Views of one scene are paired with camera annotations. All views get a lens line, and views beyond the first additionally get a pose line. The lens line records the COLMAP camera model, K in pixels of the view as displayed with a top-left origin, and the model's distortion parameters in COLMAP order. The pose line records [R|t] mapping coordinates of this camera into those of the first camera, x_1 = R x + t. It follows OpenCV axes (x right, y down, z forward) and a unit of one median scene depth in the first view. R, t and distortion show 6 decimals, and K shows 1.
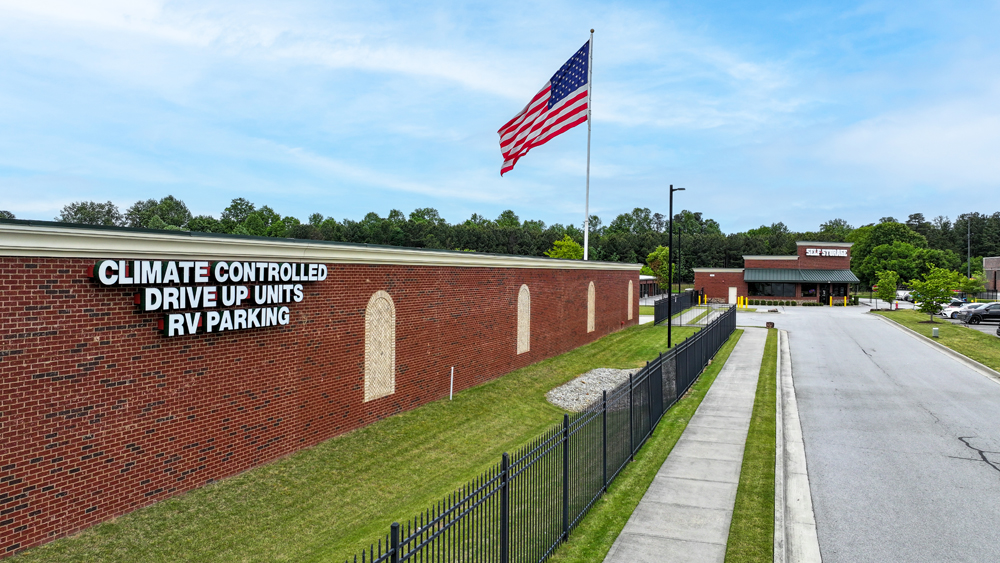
lens RADIAL K [[737.7, 0, 528.4], [0, 737.7, 293.9], [0, 0, 1]] dist [0.009827, -0.006414]
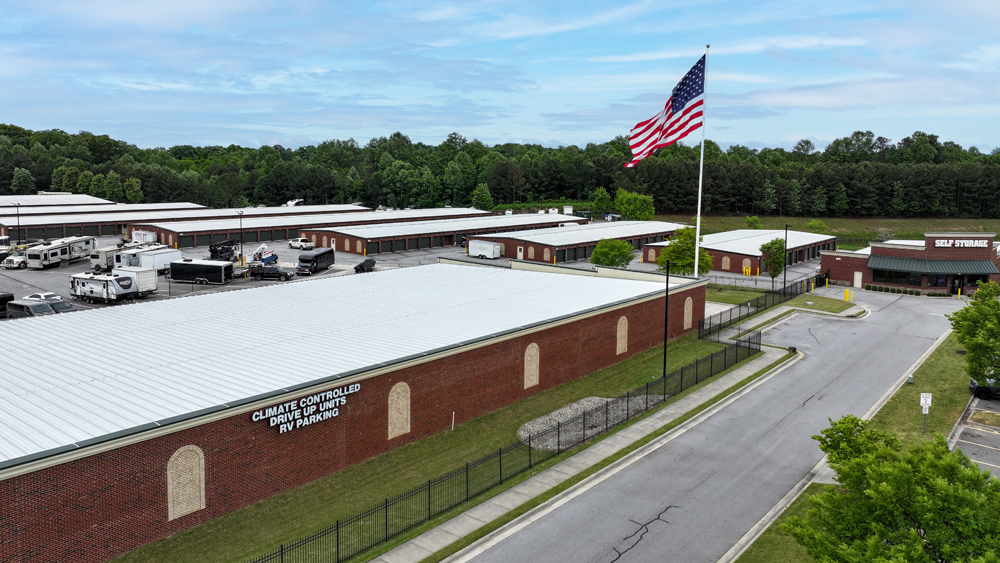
lens RADIAL K [[737.7, 0, 491.2], [0, 737.7, 274.6], [0, 0, 1]] dist [0.009827, -0.006414]
pose [[0.942510, 0.049236, -0.330530, 0.821869], [-0.017164, 0.994913, 0.099260, -0.606726], [0.333736, -0.087880, 0.938561, -0.896074]]
